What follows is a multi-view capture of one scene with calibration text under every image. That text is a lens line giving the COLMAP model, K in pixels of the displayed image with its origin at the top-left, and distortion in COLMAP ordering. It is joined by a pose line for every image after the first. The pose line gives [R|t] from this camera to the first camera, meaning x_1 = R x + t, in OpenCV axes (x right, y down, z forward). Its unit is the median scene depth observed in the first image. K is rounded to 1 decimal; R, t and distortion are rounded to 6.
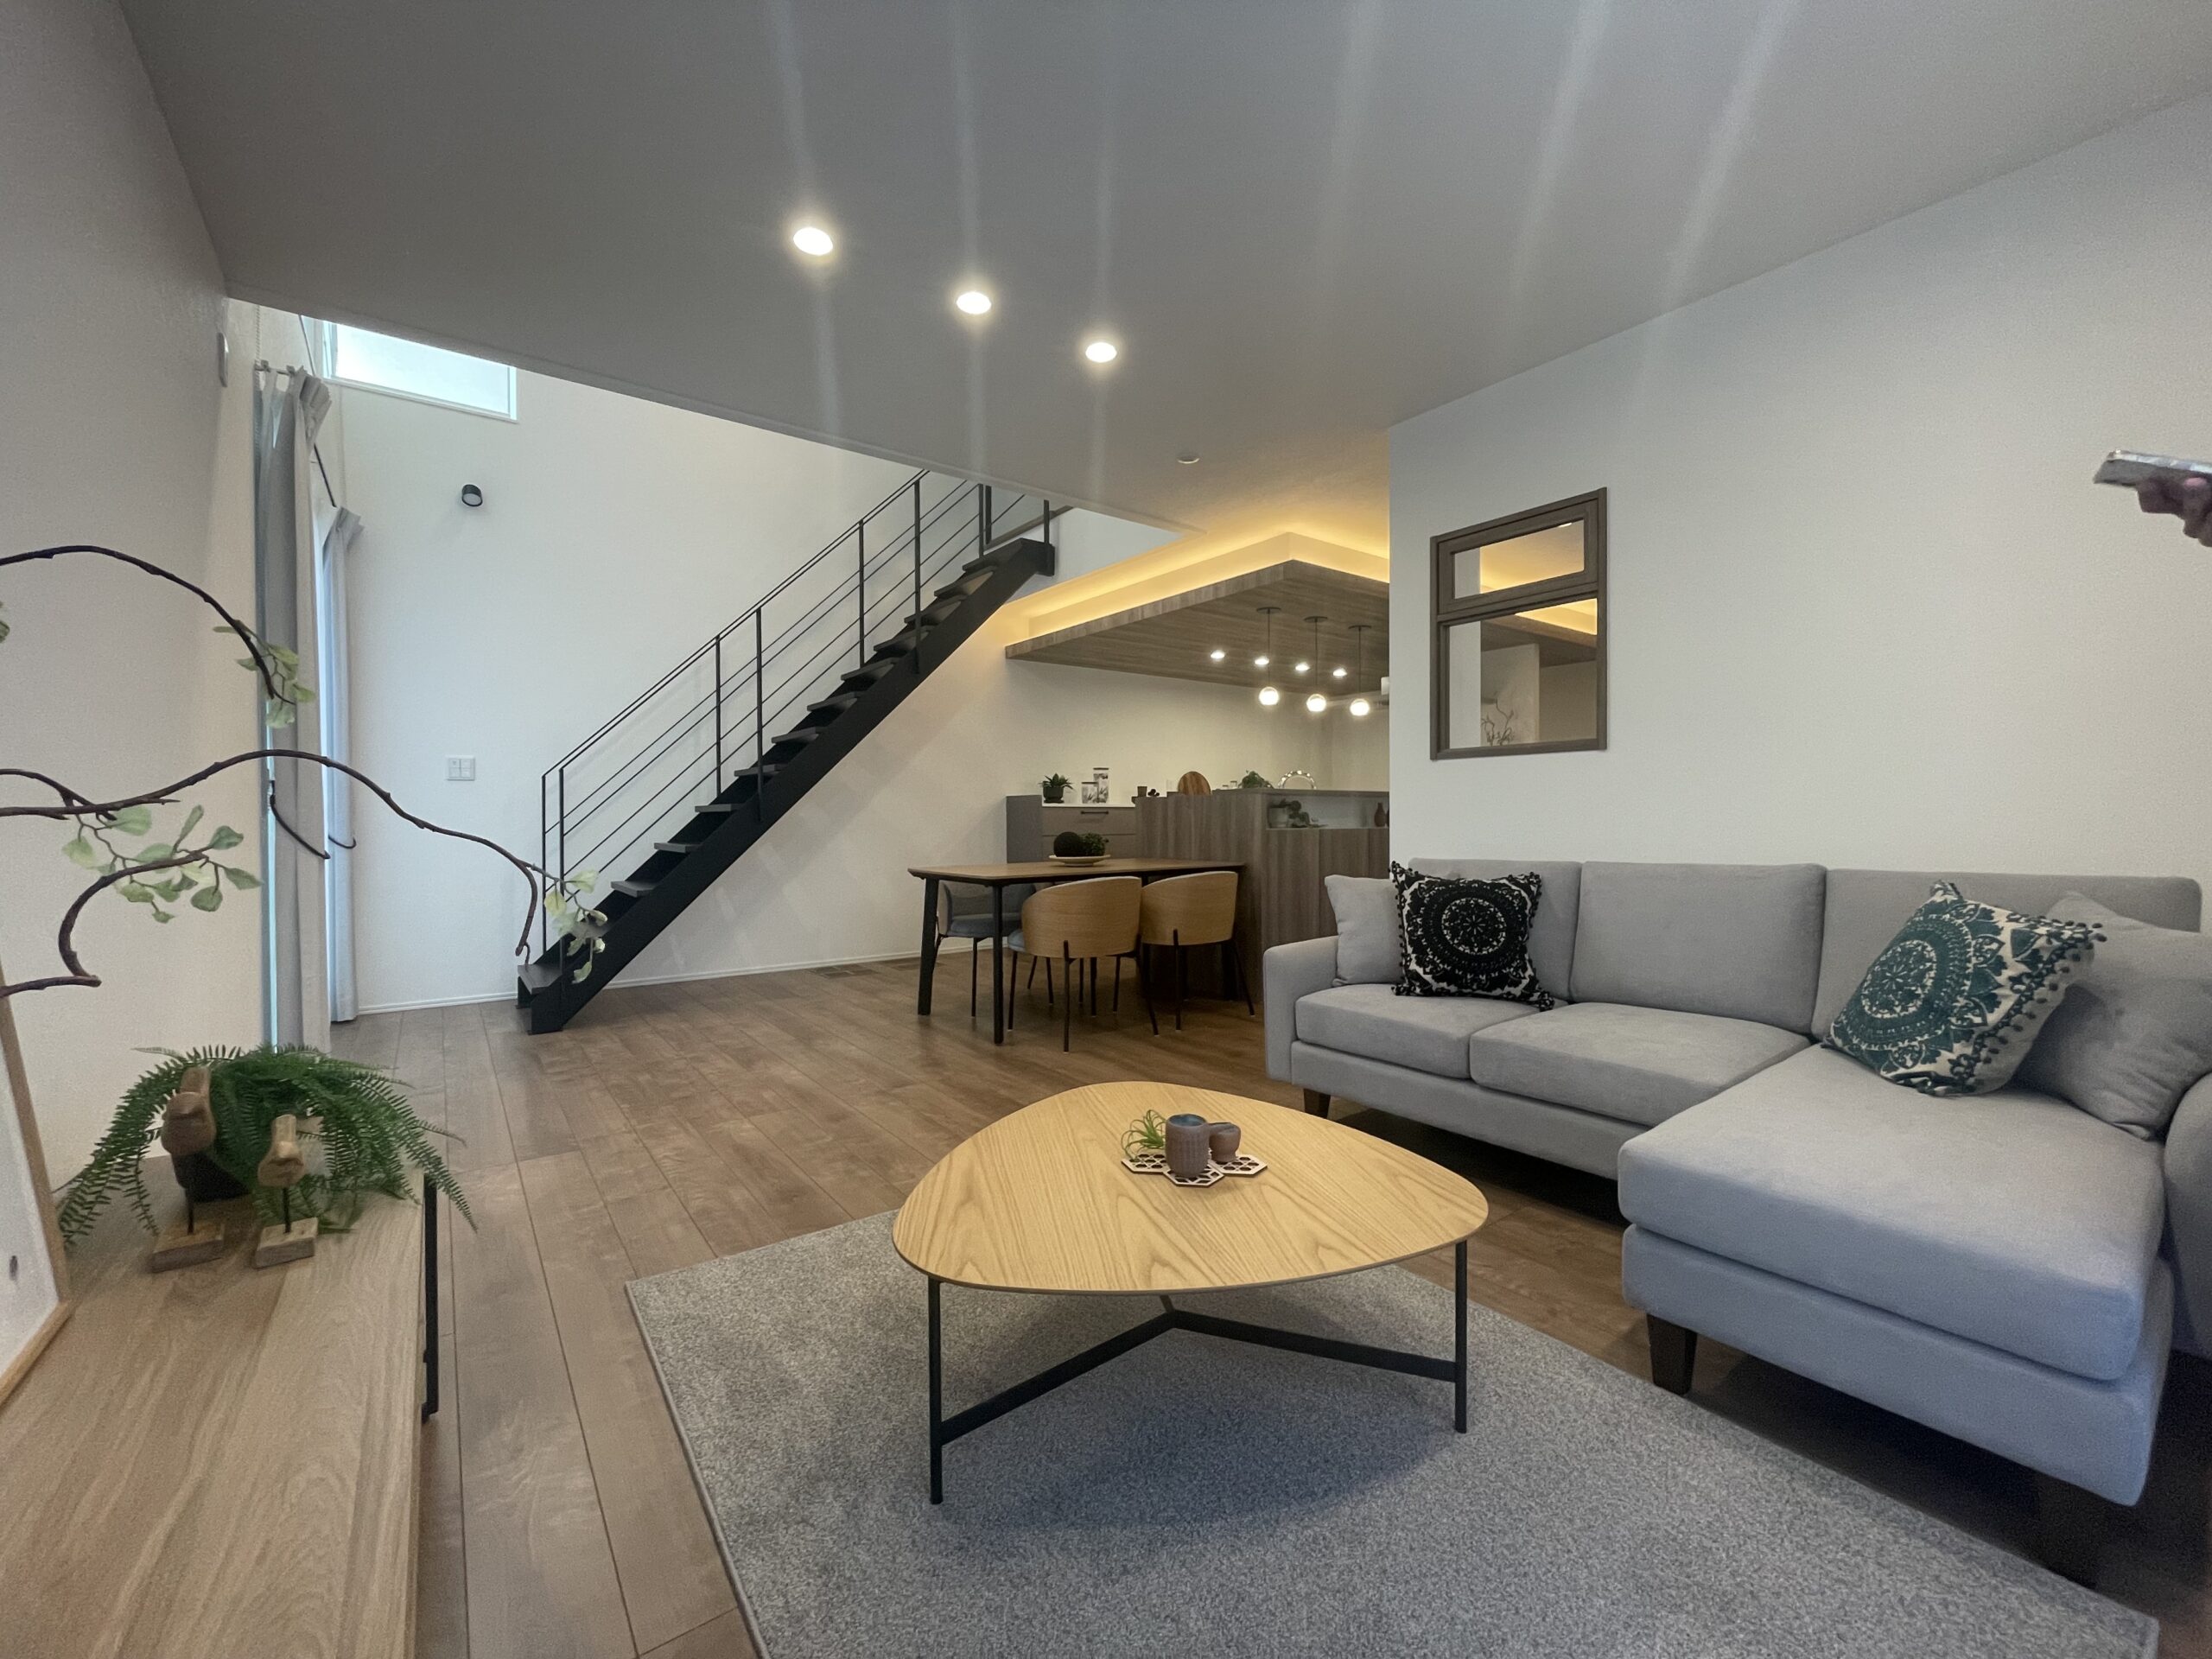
lens RADIAL K [[891.1, 0, 1106.0], [0, 891.1, 829.5], [0, 0, 1]] dist [0.000384, -0.000280]
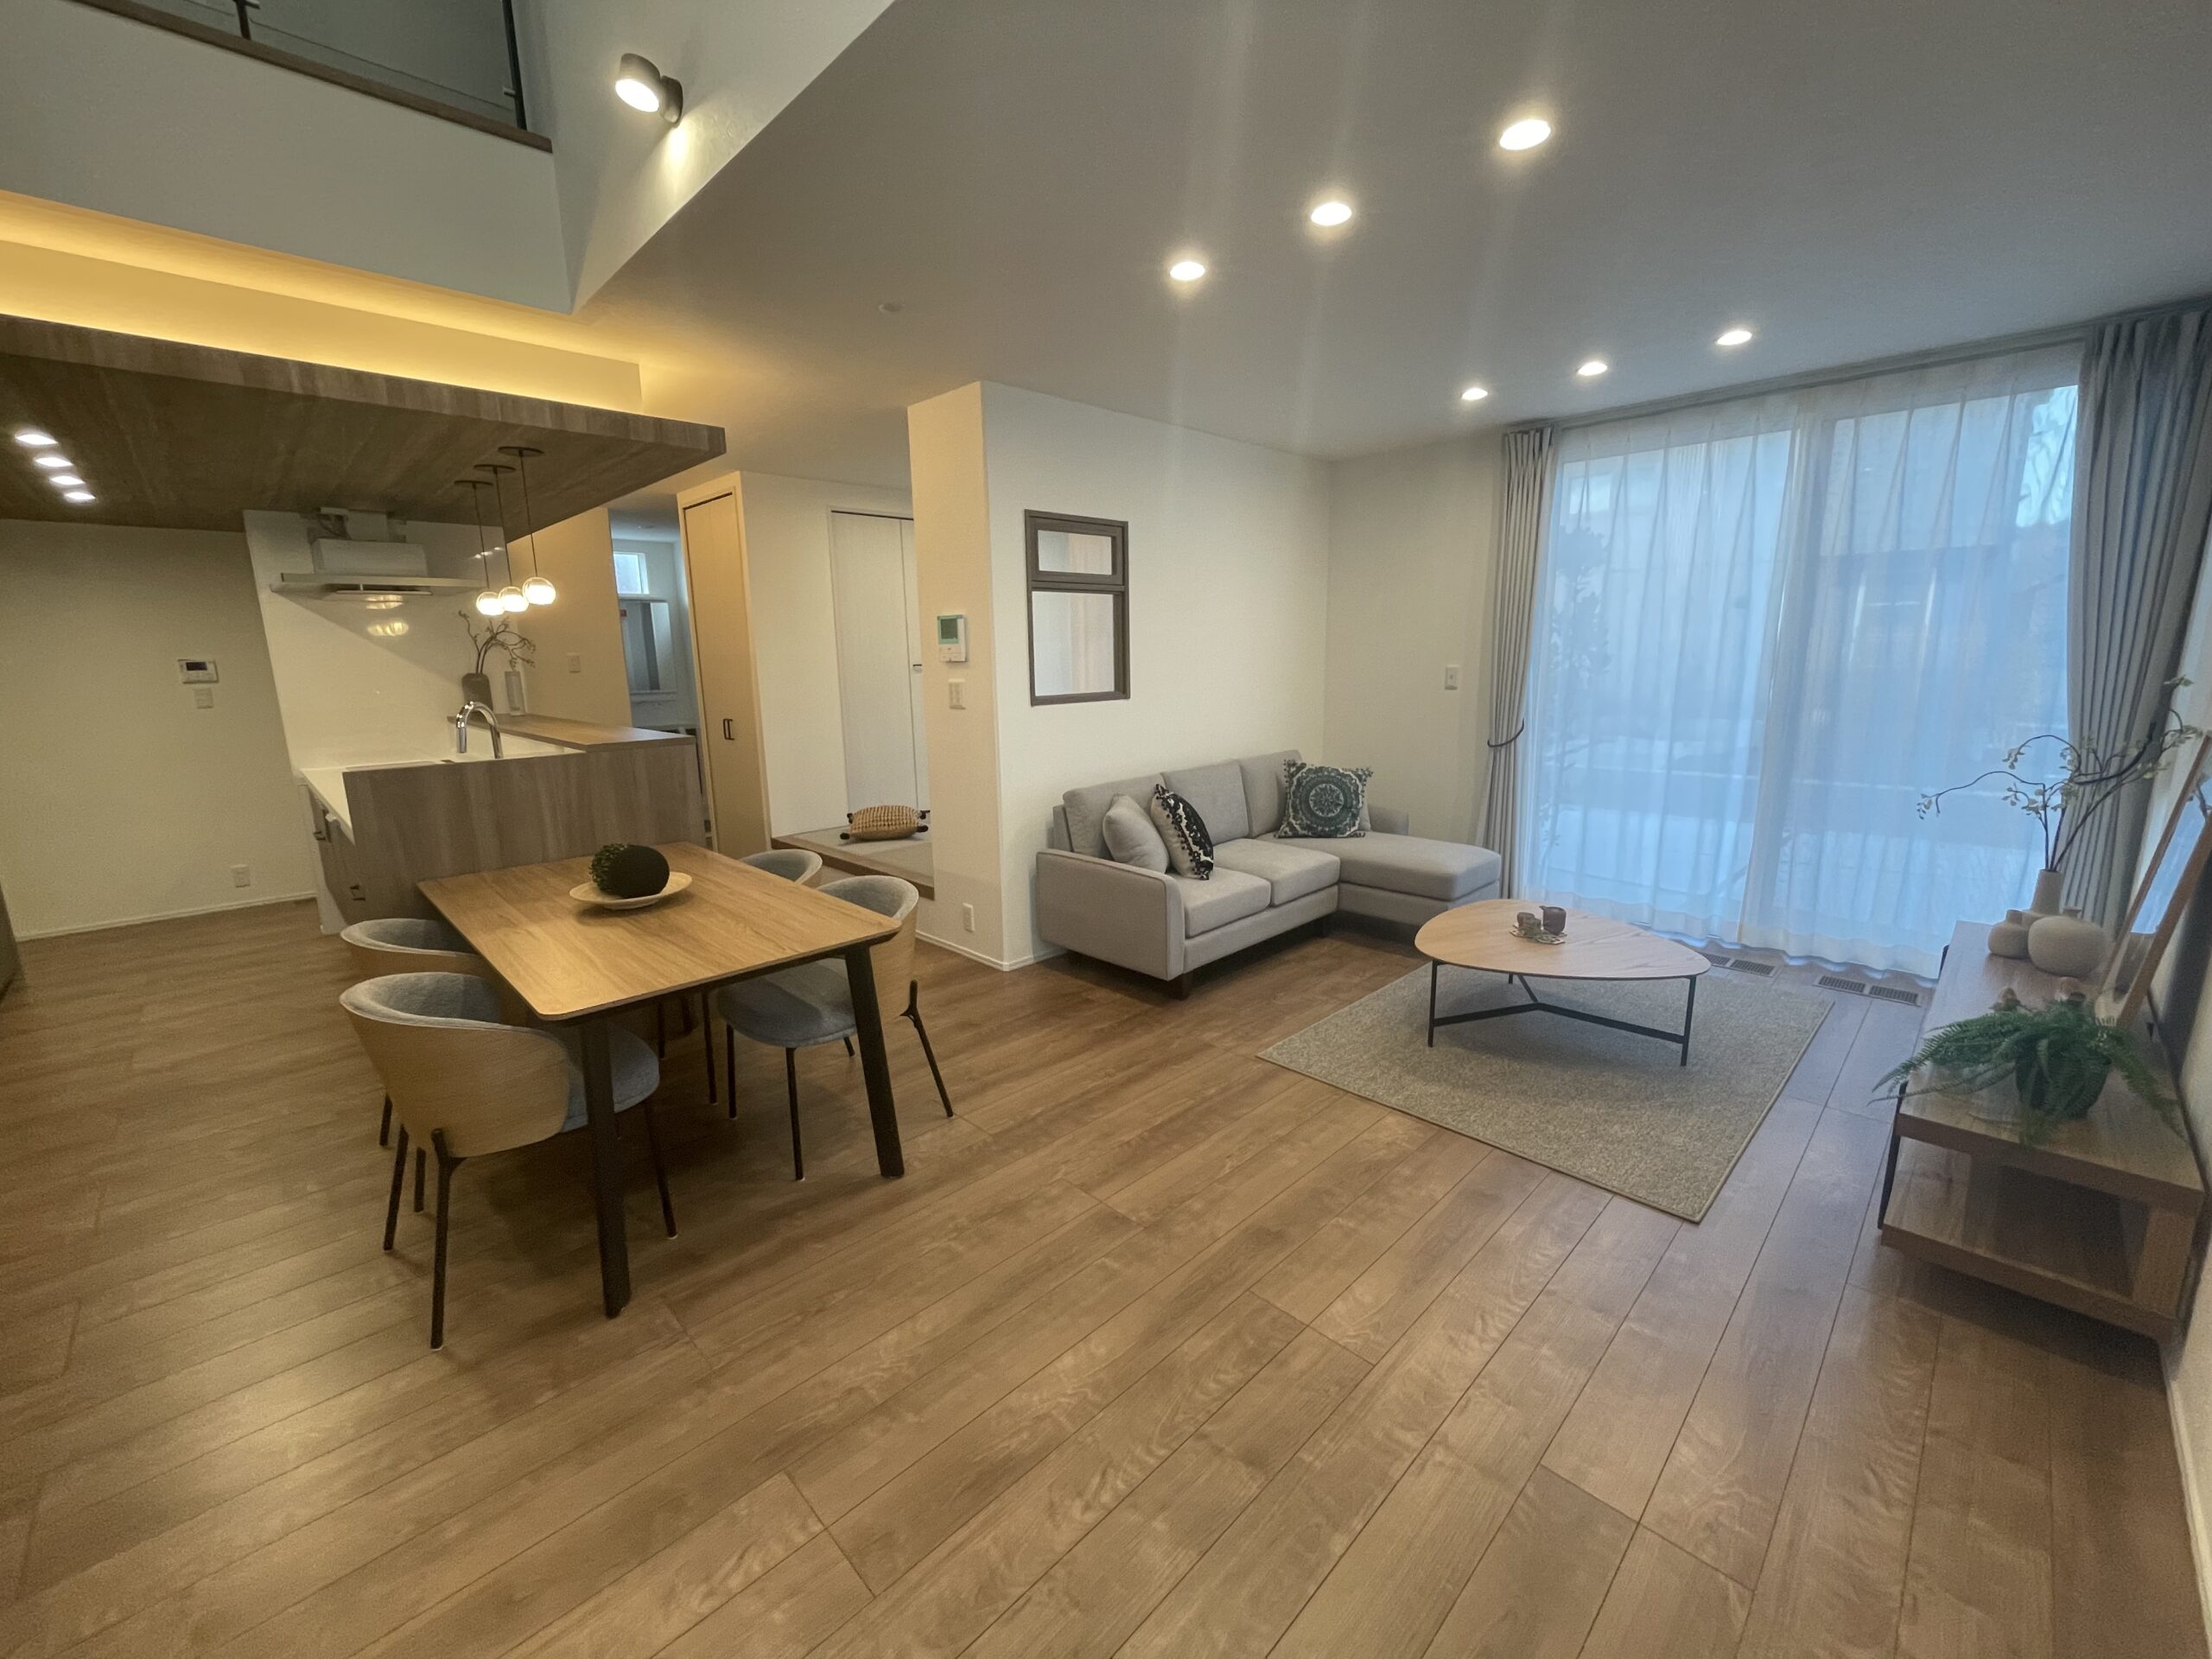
lens RADIAL K [[895.9, 0, 1106.0], [0, 895.9, 829.5], [0, 0, 1]] dist [0.000500, 0.000323]
pose [[-0.129699, -0.189941, 0.973191, -0.894910], [0.033436, 0.980085, 0.195743, -0.155428], [-0.990989, 0.057928, -0.120765, 1.131124]]
